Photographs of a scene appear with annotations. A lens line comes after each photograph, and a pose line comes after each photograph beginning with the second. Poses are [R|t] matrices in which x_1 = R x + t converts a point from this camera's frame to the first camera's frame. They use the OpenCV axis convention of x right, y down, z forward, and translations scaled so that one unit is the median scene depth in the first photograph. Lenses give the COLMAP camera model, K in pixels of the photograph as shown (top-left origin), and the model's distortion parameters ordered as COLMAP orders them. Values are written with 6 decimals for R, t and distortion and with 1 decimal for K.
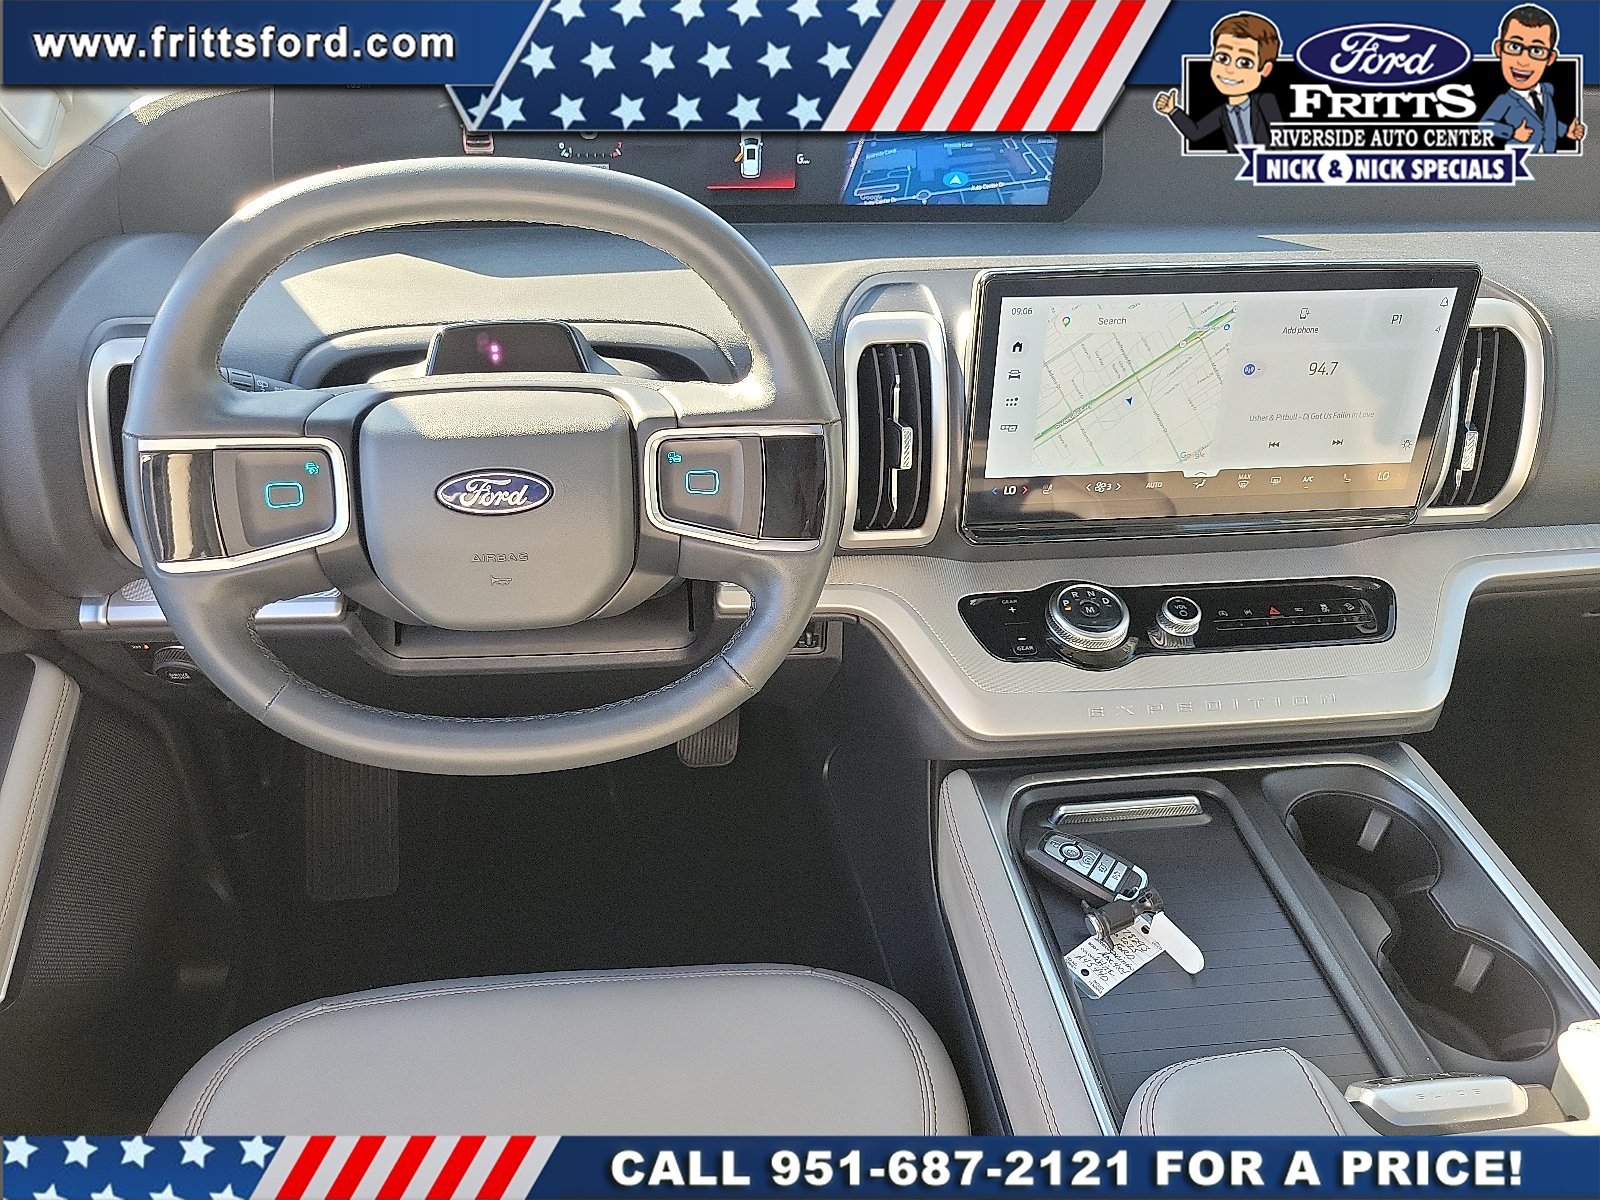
lens RADIAL K [[1208.5, 0, 778.5], [0, 1208.5, 581.5], [0, 0, 1]] dist [0.045381, -0.000893]
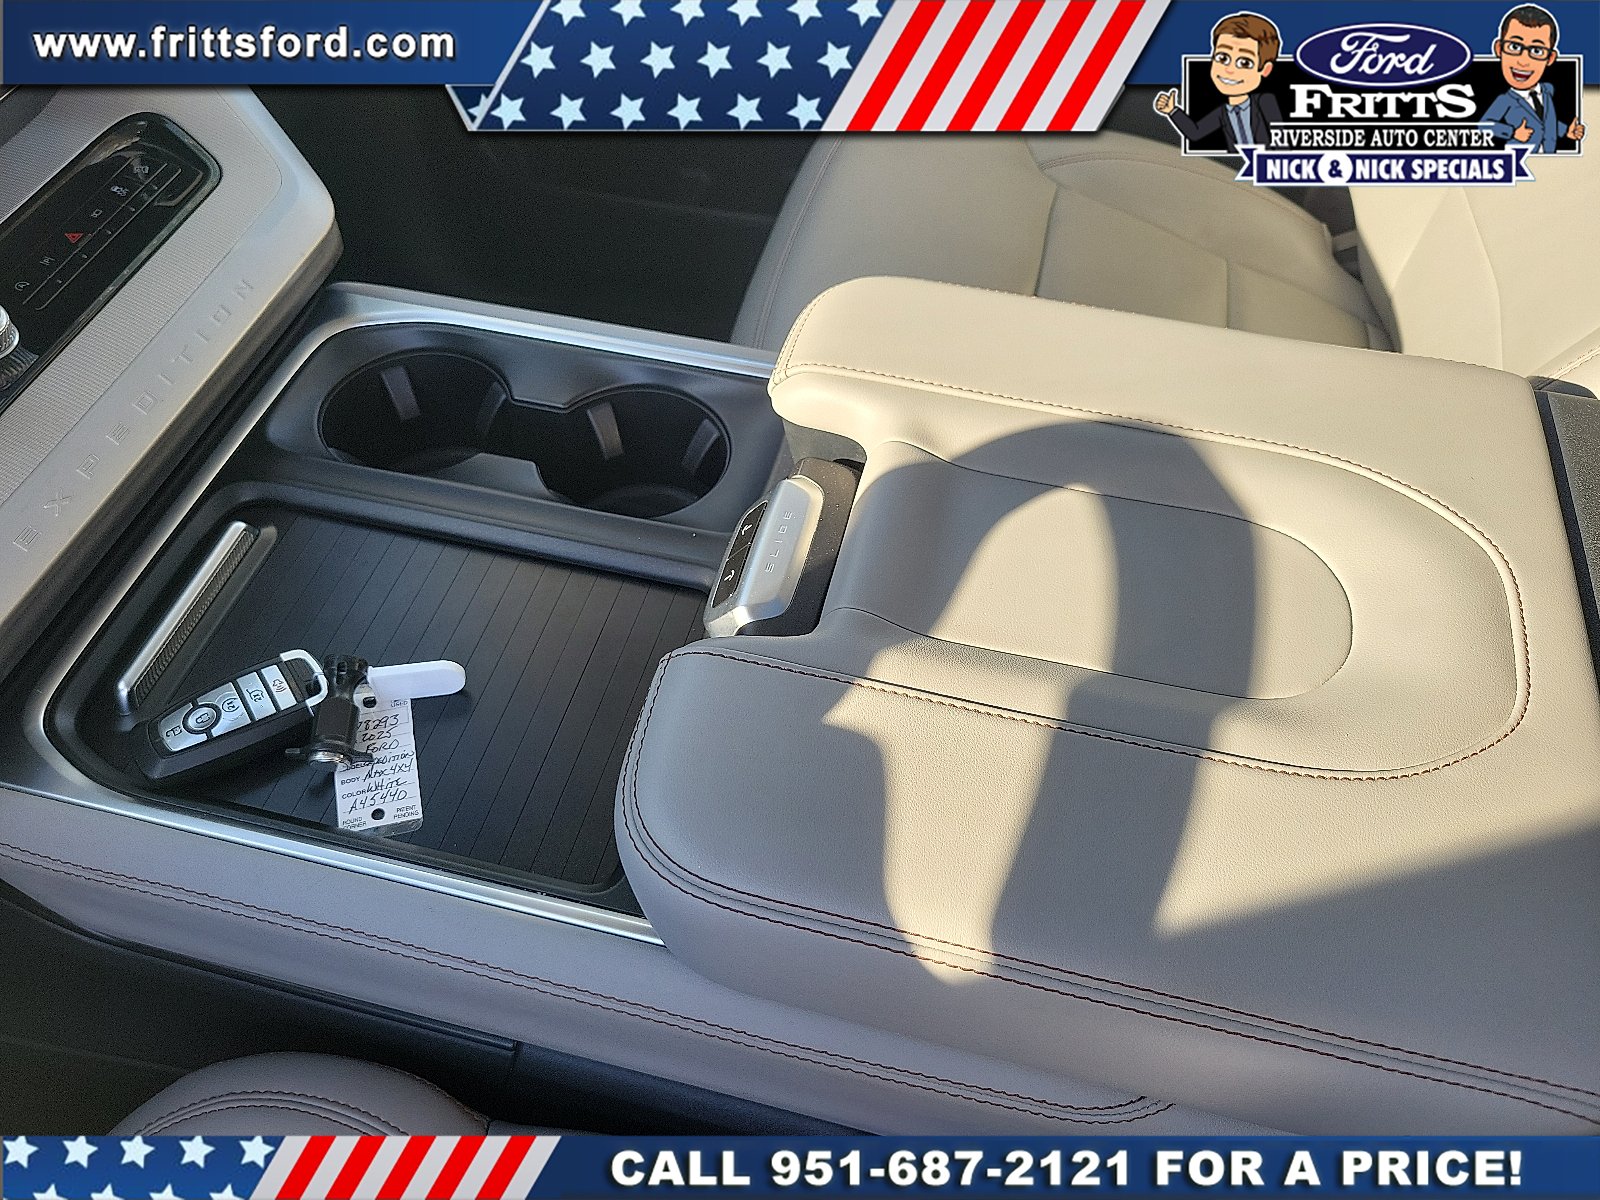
lens RADIAL K [[1208.5, 0, 778.5], [0, 1208.5, 581.5], [0, 0, 1]] dist [0.045381, -0.000893]
pose [[0.367299, -0.743270, 0.559144, 0.044679], [0.530893, 0.661150, 0.530126, -0.001792], [-0.763704, 0.102131, 0.637436, 0.326499]]
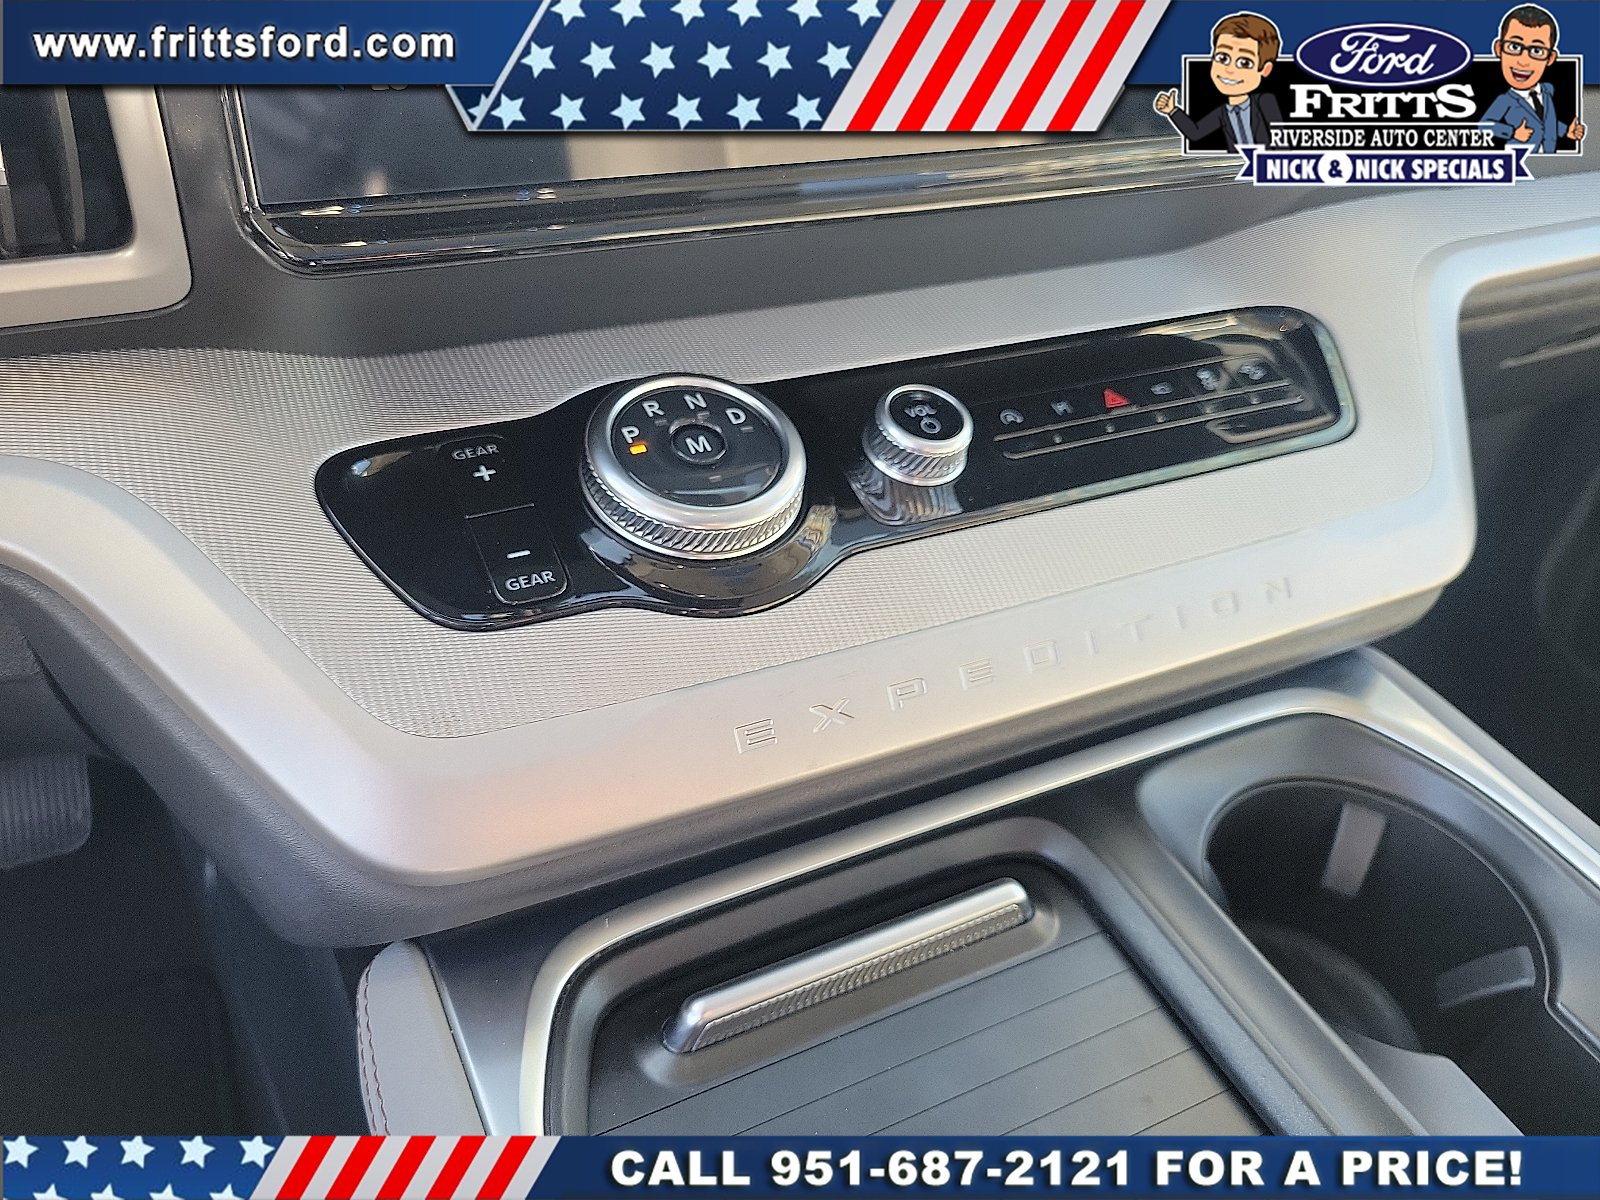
lens RADIAL K [[1246.1, 0, 798.0], [0, 1246.1, 527.2], [0, 0, 1]] dist [0.010339, -0.000309]
pose [[0.939433, -0.146039, 0.310062, 0.167042], [0.129429, 0.988853, 0.073602, 0.023268], [-0.317354, -0.029013, 0.947863, 0.639547]]
